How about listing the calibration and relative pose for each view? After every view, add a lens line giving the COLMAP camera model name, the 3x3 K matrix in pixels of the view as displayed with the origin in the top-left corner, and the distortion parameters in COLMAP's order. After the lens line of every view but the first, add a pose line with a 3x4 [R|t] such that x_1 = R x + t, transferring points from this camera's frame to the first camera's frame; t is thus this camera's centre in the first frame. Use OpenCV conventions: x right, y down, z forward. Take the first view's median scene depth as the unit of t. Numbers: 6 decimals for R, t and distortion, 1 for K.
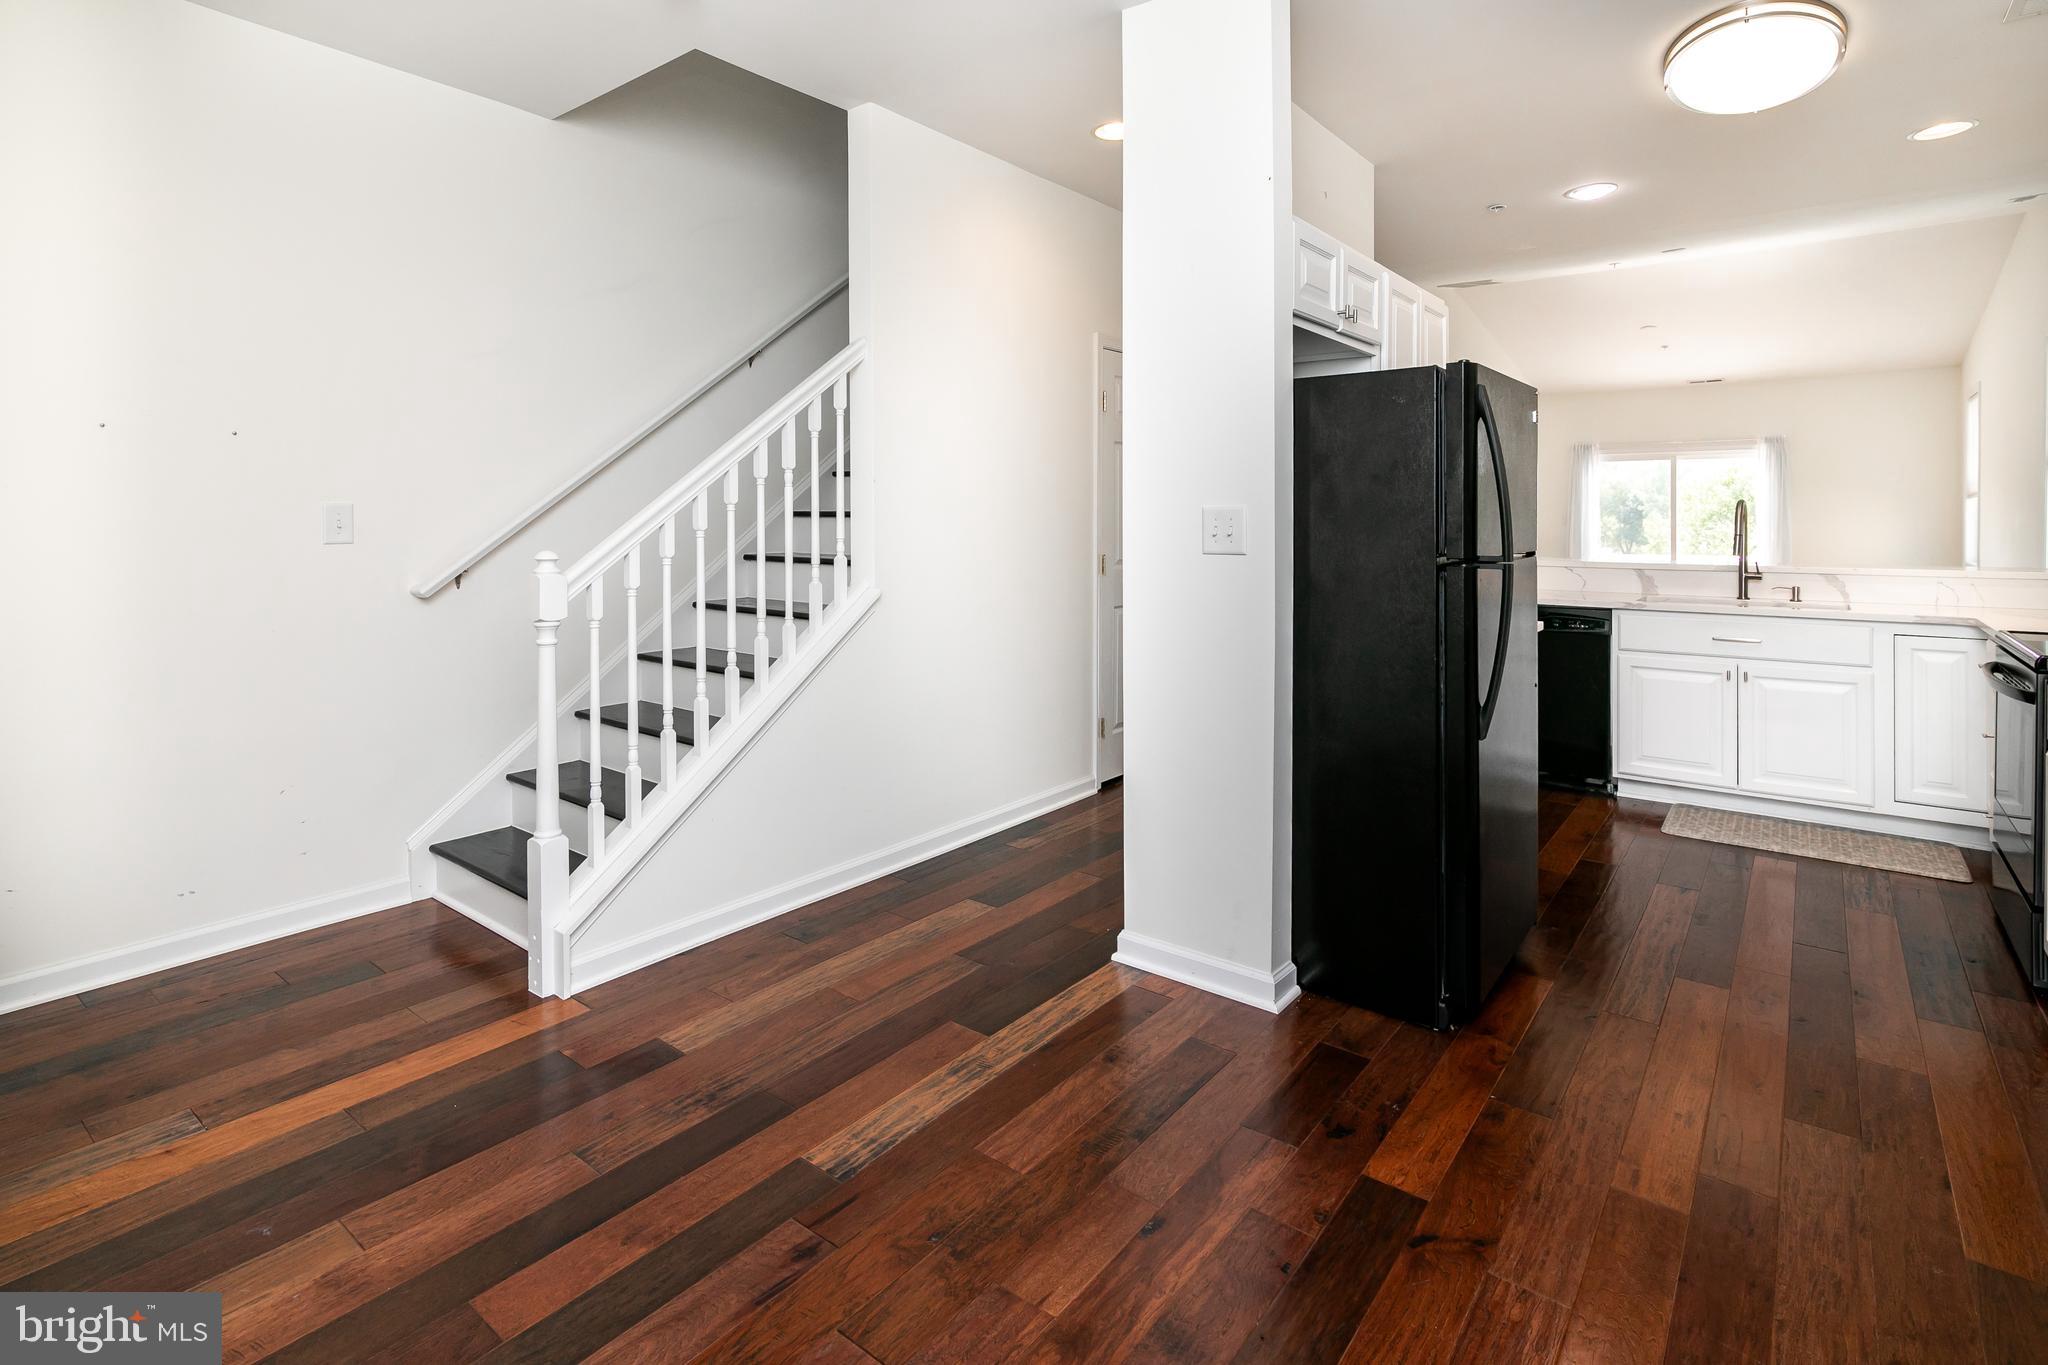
lens RADIAL K [[982.4, 0, 950.5], [0, 982.4, 535.7], [0, 0, 1]] dist [0.009119, -0.005920]
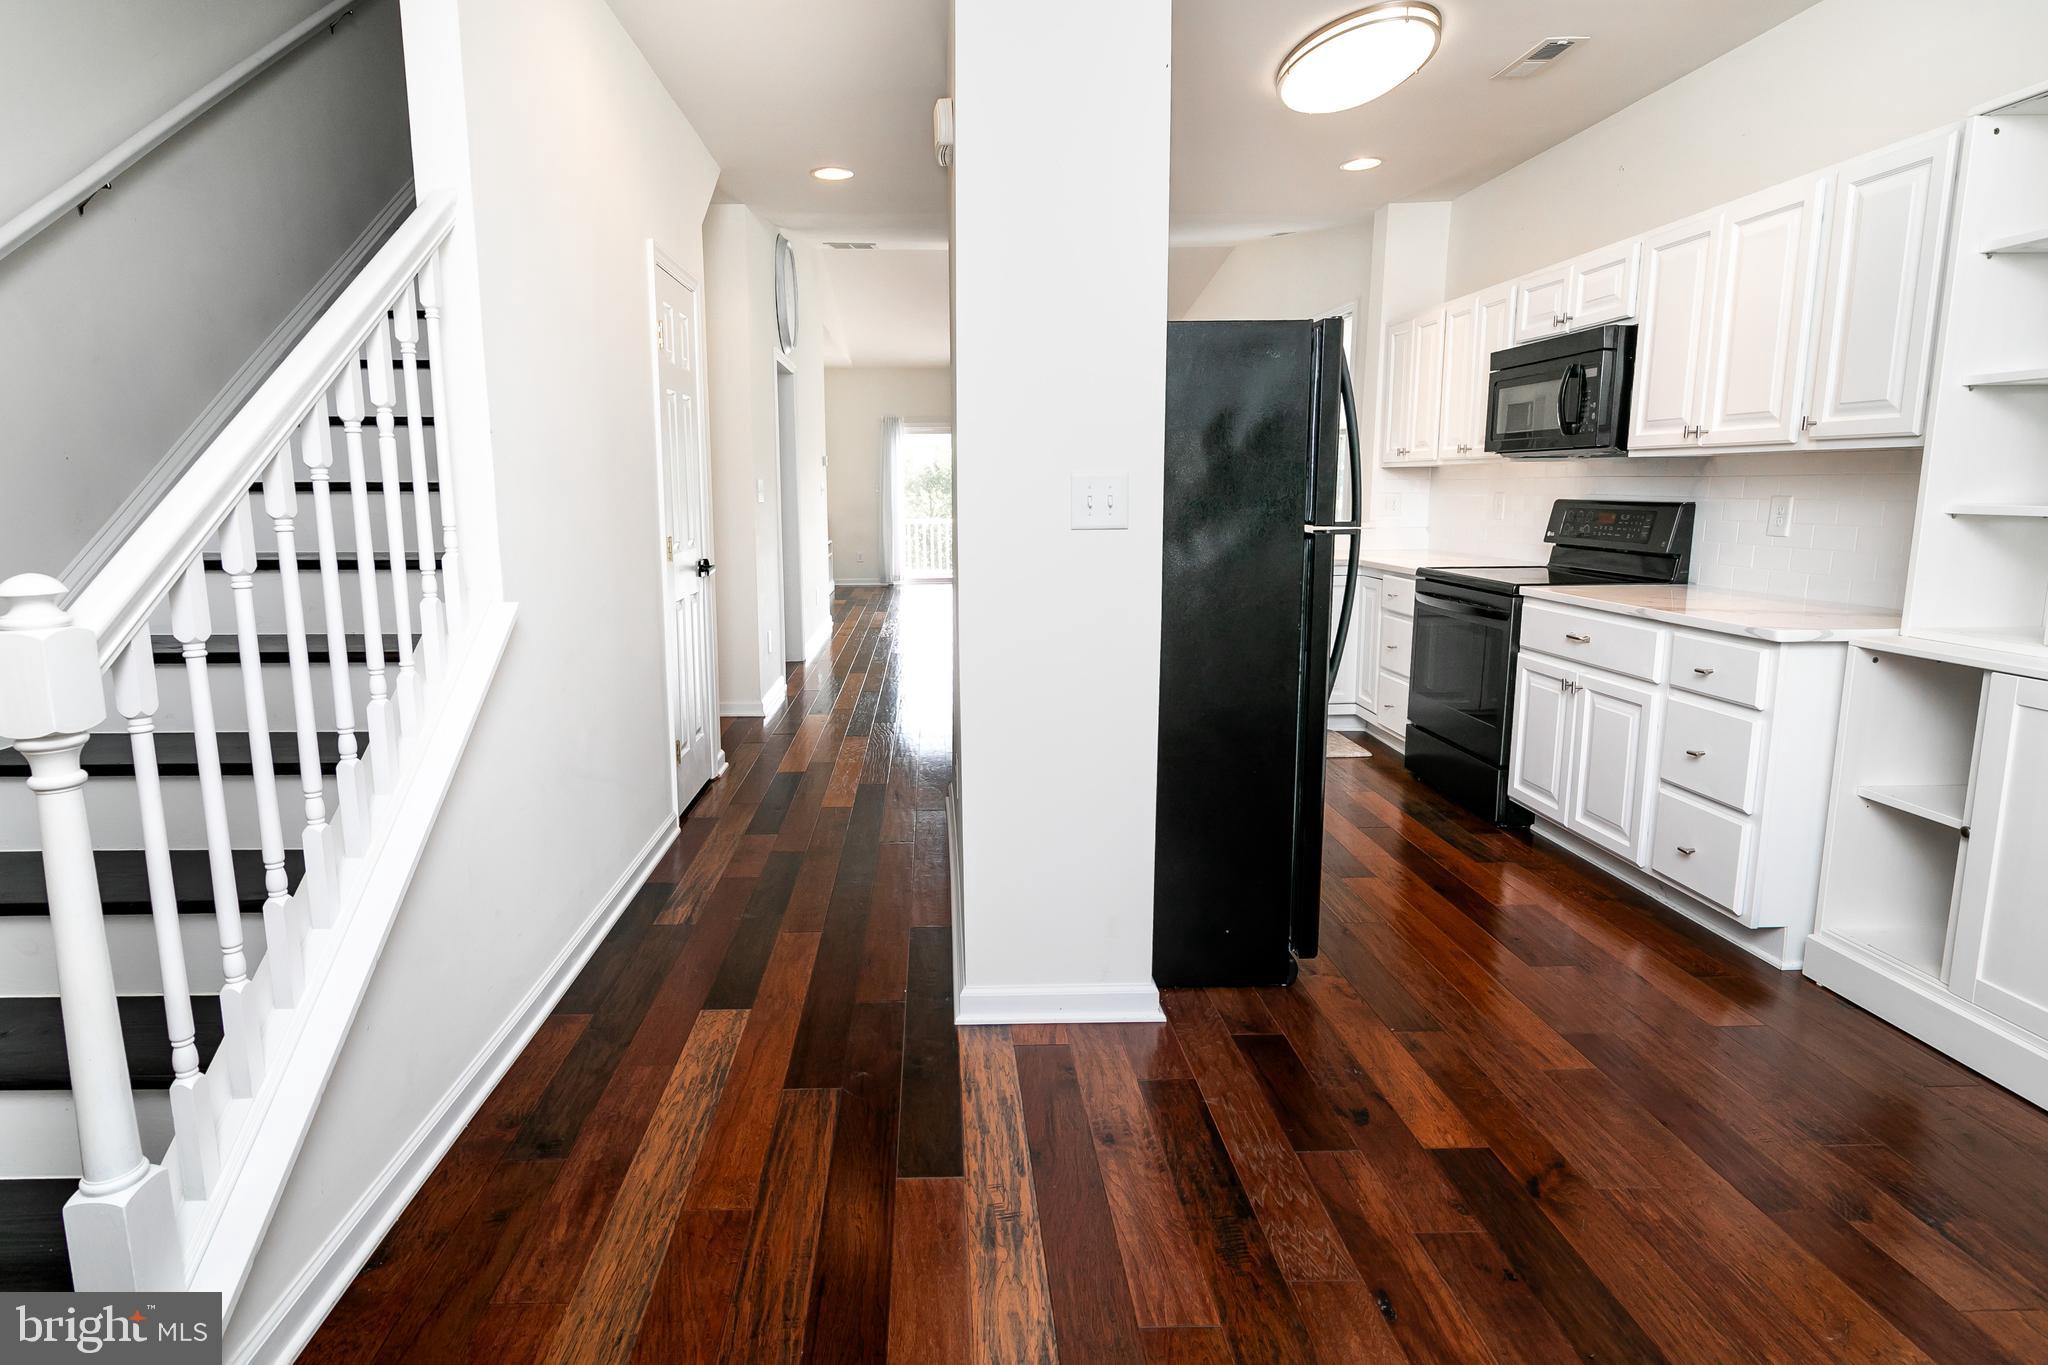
lens RADIAL K [[1051.6, 0, 942.6], [0, 1051.6, 649.8], [0, 0, 1]] dist [-0.000576, -0.001537]
pose [[0.760007, -0.106827, 0.641075, -0.451831], [0.020350, 0.989827, 0.140816, -0.009152], [-0.649596, -0.093975, 0.754449, 0.436475]]
